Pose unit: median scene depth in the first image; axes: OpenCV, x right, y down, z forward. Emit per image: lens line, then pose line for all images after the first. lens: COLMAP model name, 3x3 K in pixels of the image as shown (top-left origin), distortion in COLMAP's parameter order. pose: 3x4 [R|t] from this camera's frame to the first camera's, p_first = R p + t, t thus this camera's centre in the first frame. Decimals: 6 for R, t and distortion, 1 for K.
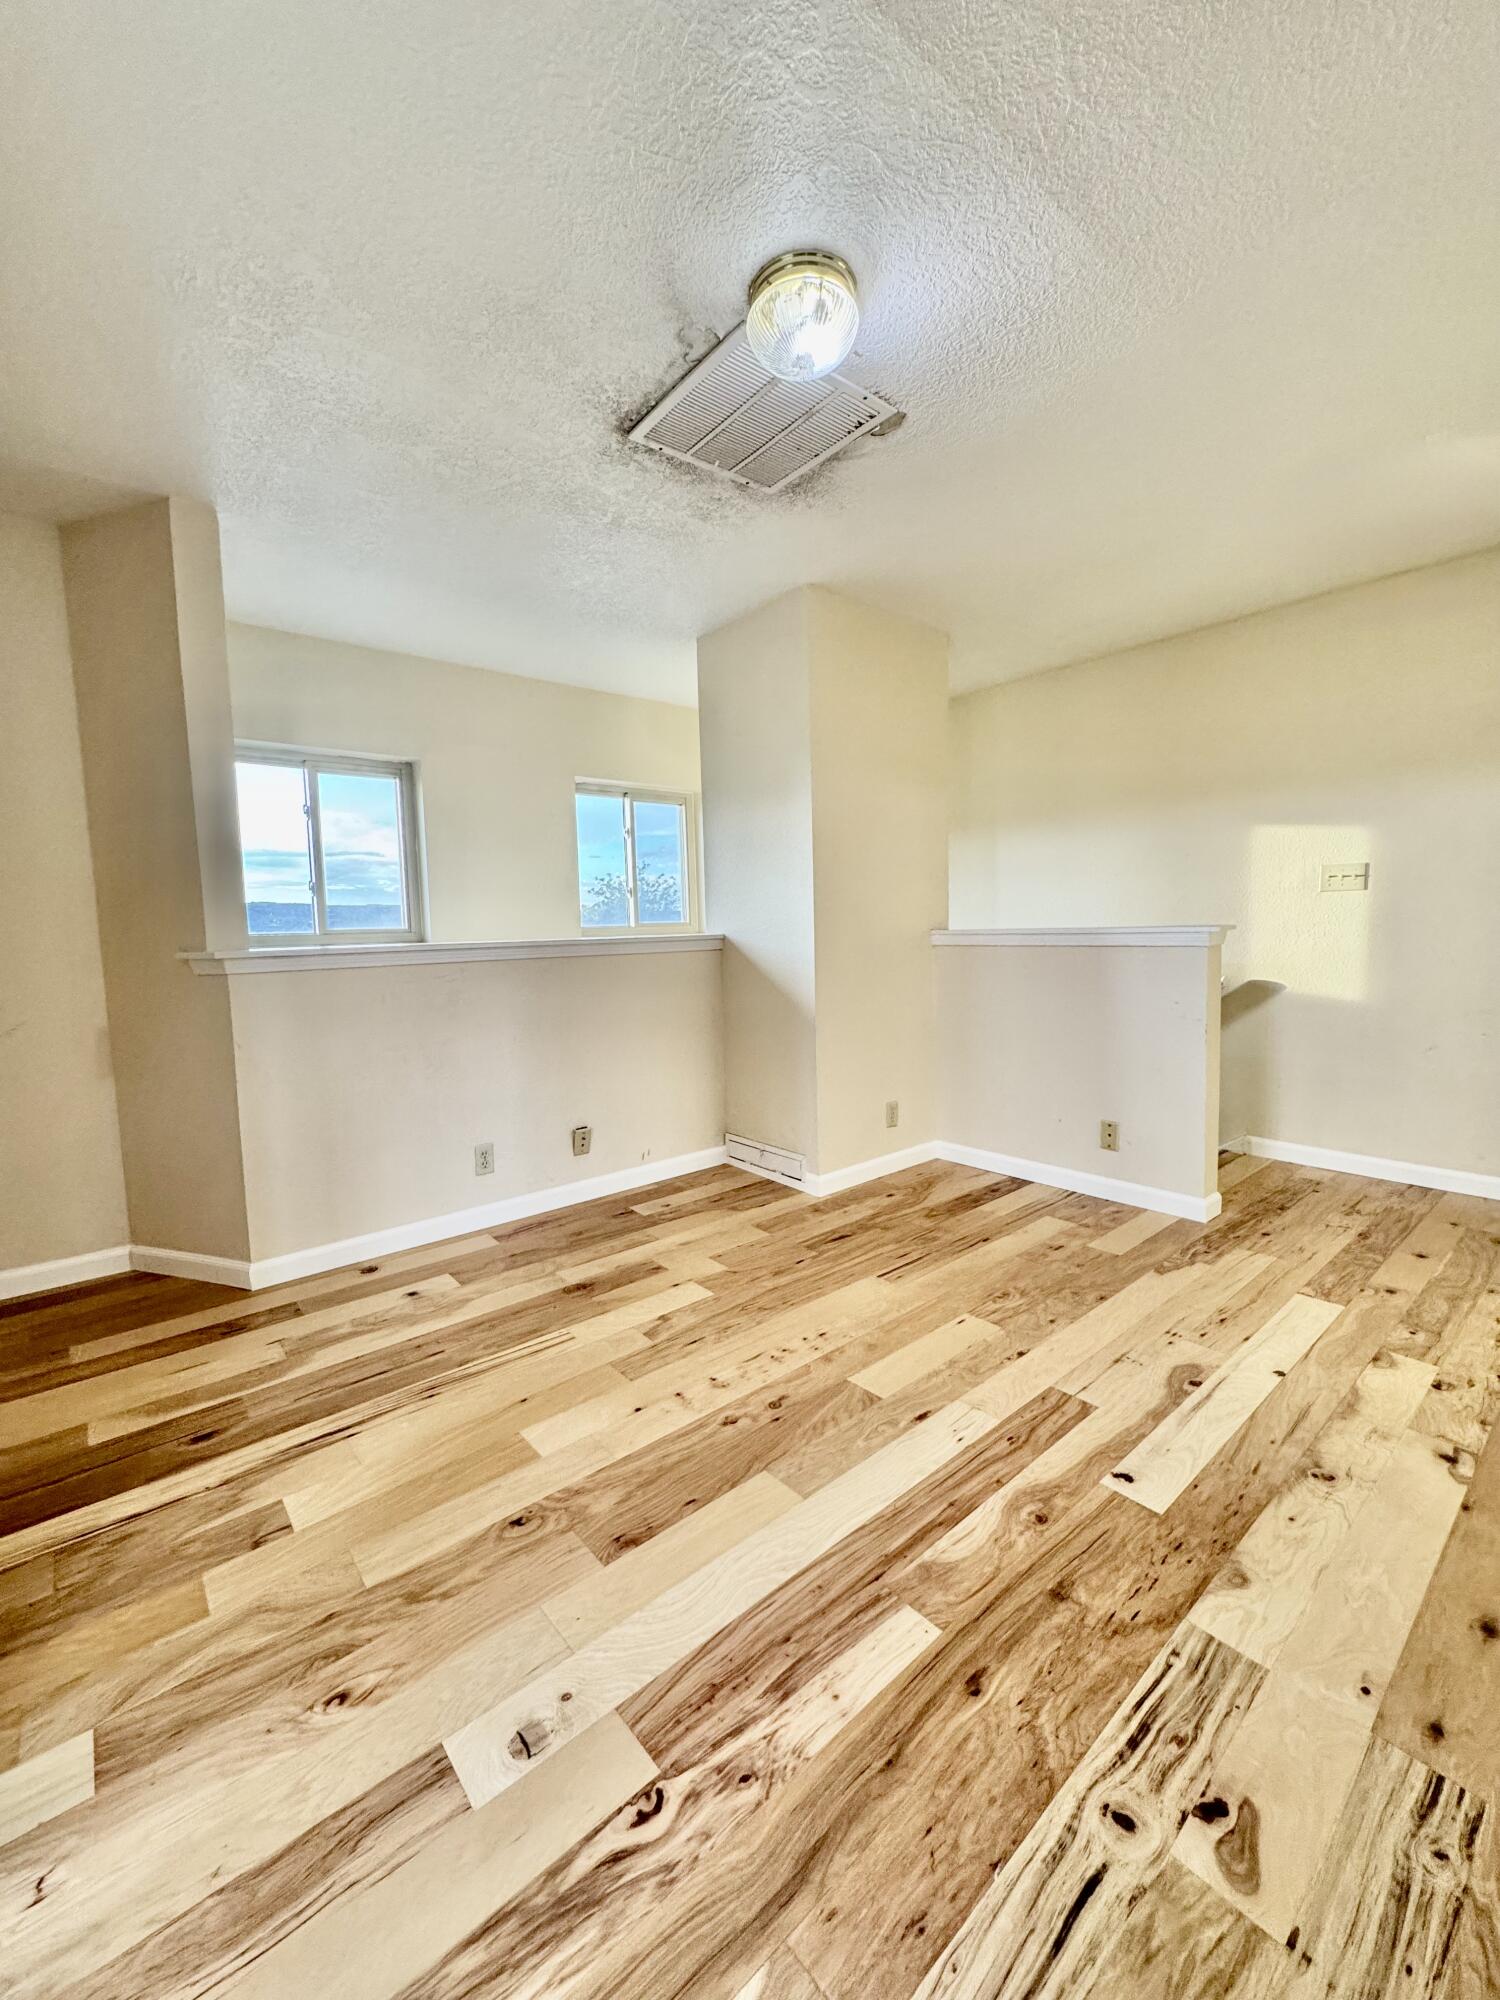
lens RADIAL K [[796.4, 0, 752.0], [0, 796.4, 998.3], [0, 0, 1]] dist [-0.005411, 0.000915]
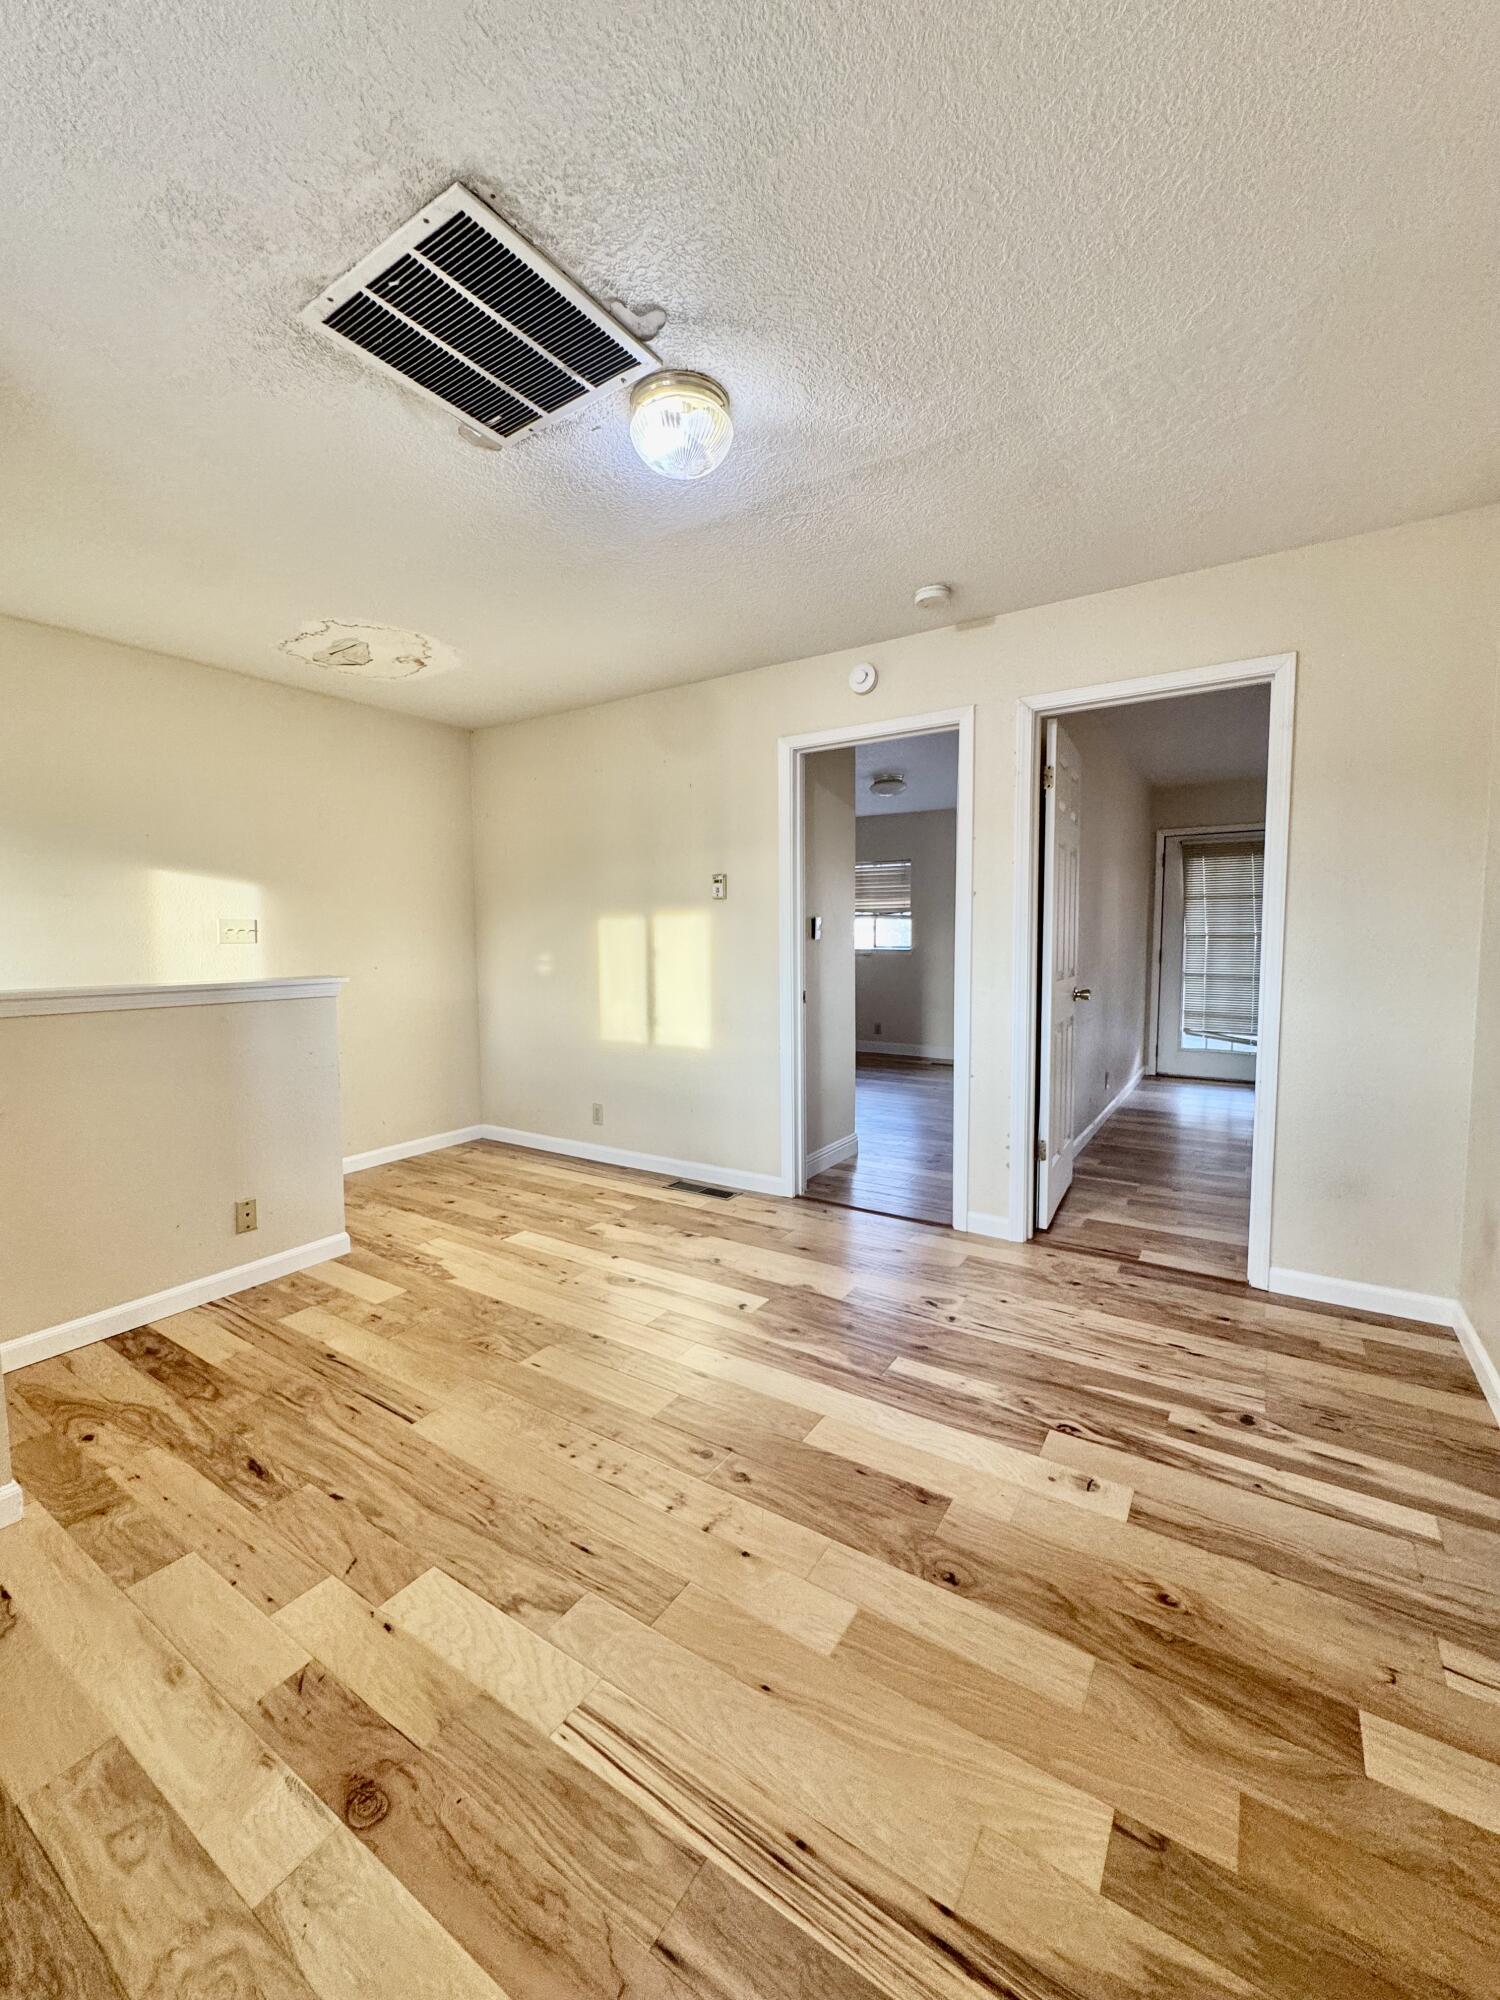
lens RADIAL K [[796.4, 0, 751.5], [0, 796.4, 1001.3], [0, 0, 1]] dist [-0.005411, 0.000915]
pose [[-0.283138, -0.050808, 0.957732, -0.834796], [0.099463, 0.991656, 0.082012, -0.122271], [-0.953908, 0.118480, -0.275722, 1.043755]]
